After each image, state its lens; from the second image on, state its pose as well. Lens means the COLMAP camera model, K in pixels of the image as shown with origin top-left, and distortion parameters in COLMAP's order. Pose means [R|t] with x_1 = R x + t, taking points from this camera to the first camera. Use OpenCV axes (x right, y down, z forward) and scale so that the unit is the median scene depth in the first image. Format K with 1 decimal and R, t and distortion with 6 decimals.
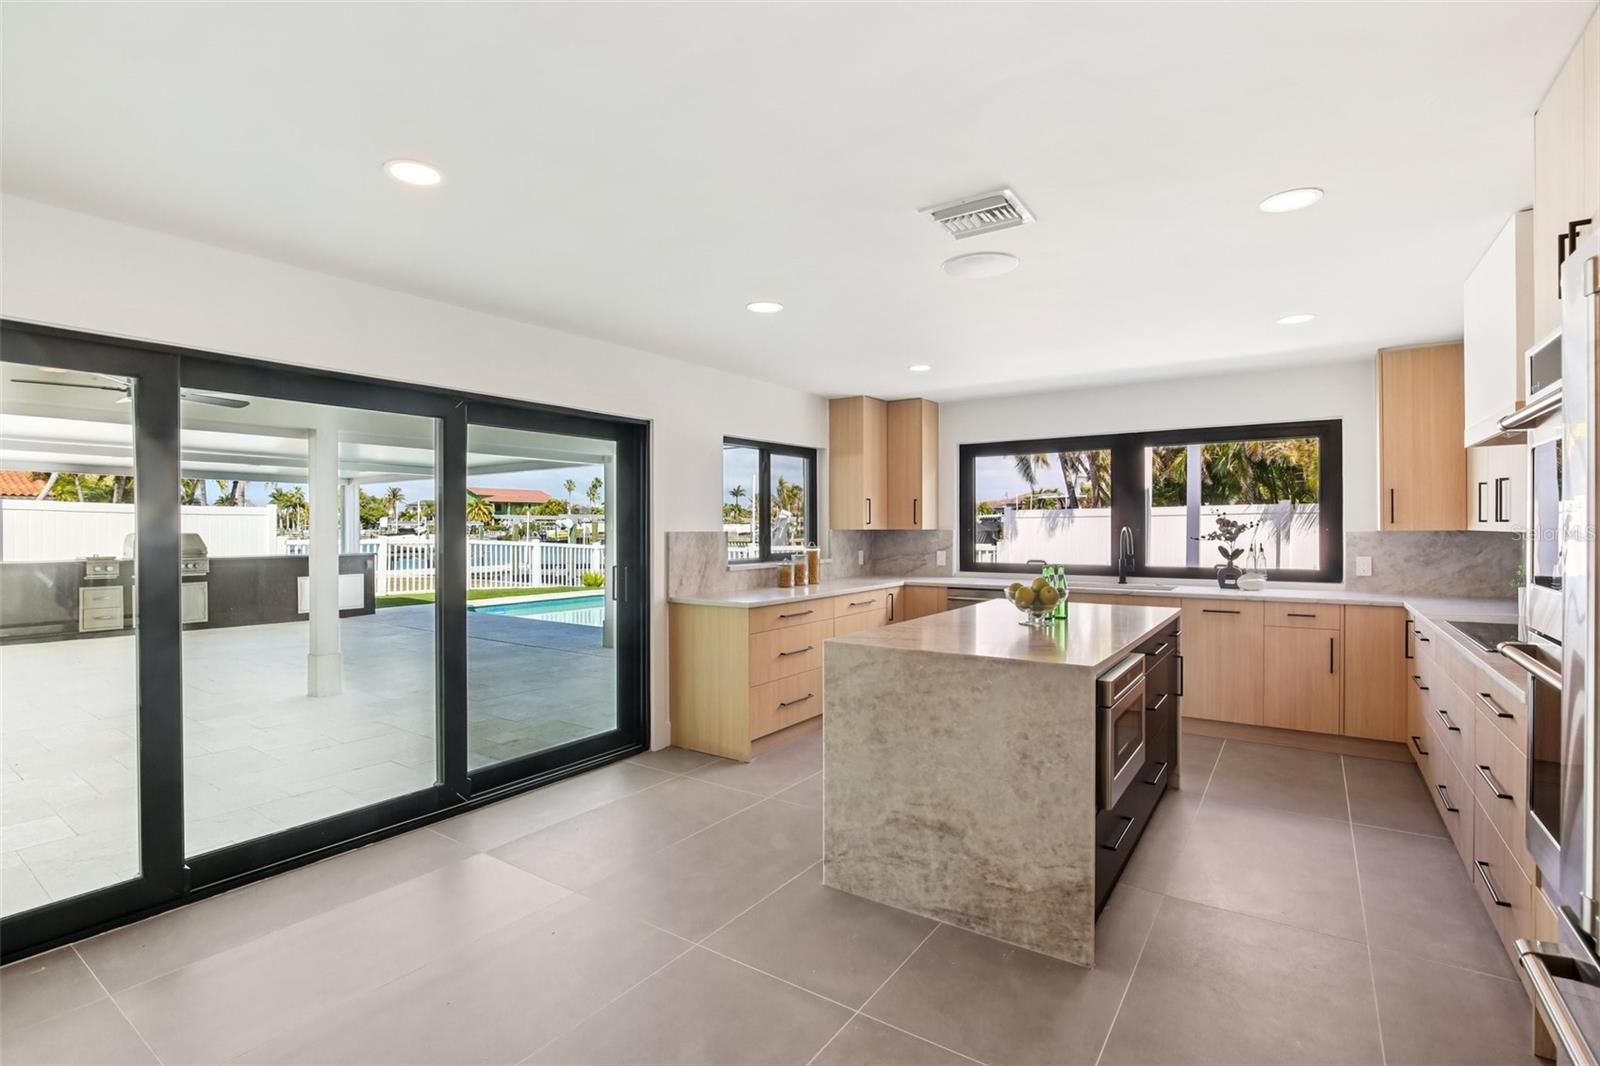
lens RADIAL K [[748.1, 0, 780.3], [0, 748.1, 532.6], [0, 0, 1]] dist [-0.030441, 0.000342]
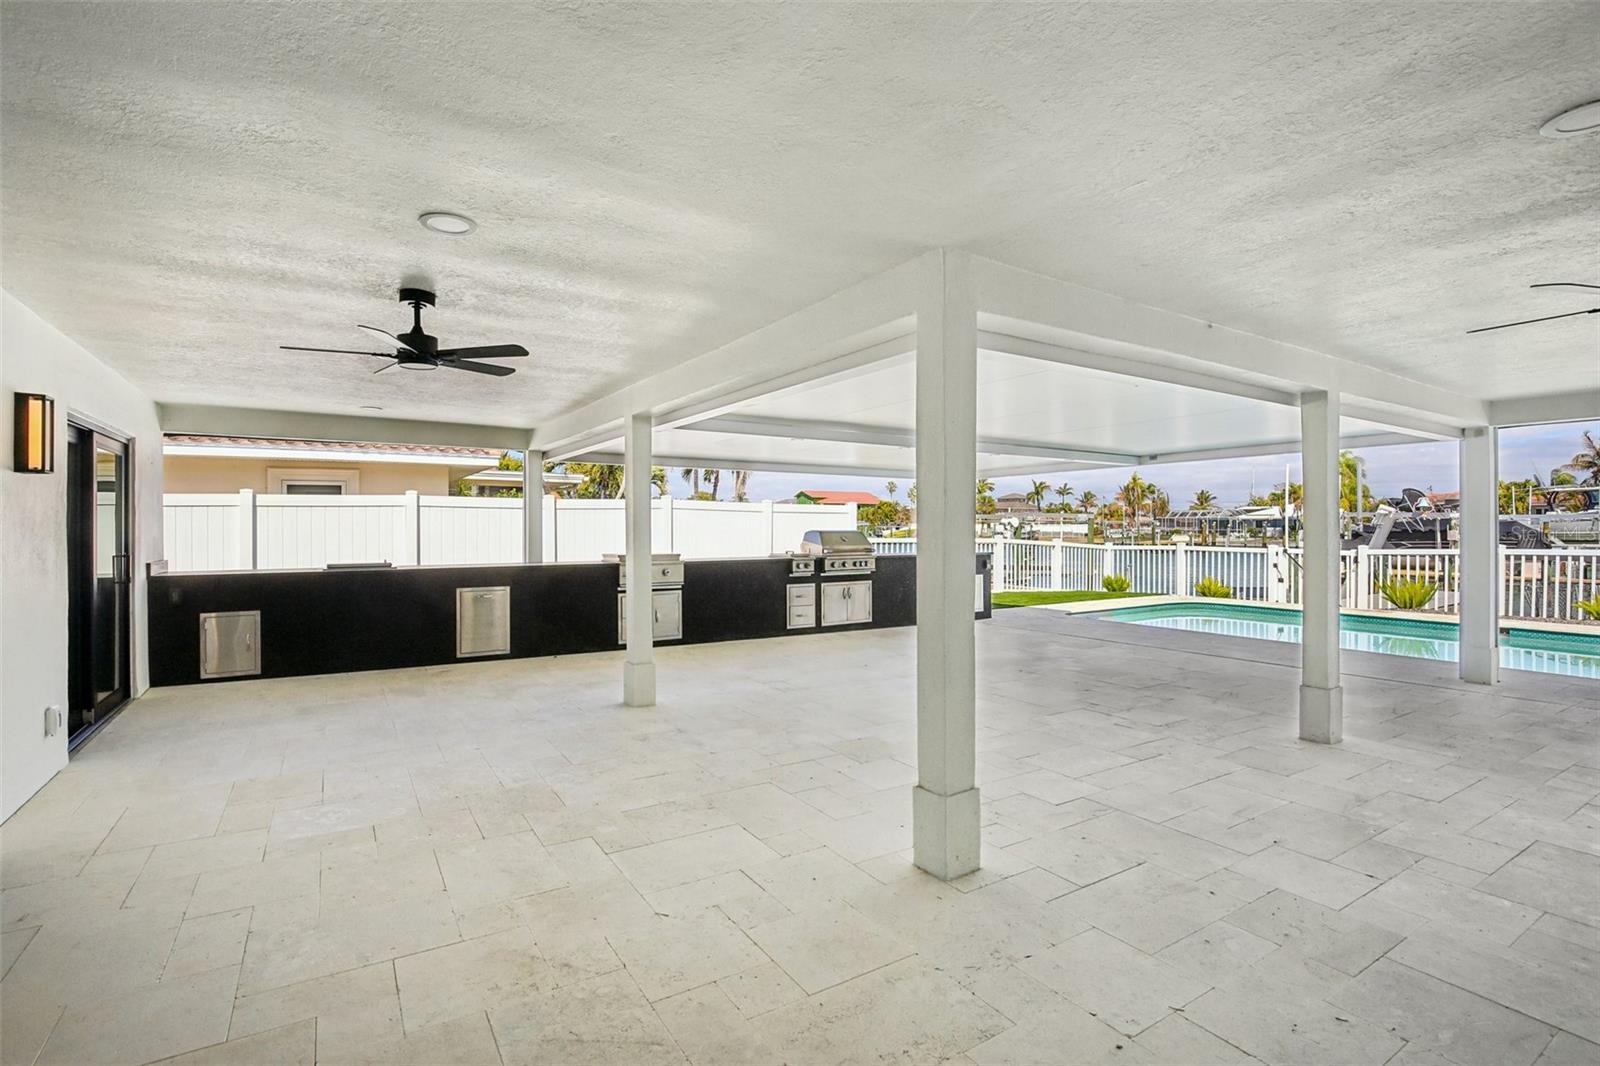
lens RADIAL K [[739.4, 0, 792.1], [0, 739.4, 545.4], [0, 0, 1]] dist [-0.034708, 0.009185]
pose [[0.922286, 0.009444, -0.386393, -1.138108], [-0.003059, 0.999848, 0.017136, 0.009666], [0.386496, -0.014622, 0.922175, 0.139228]]
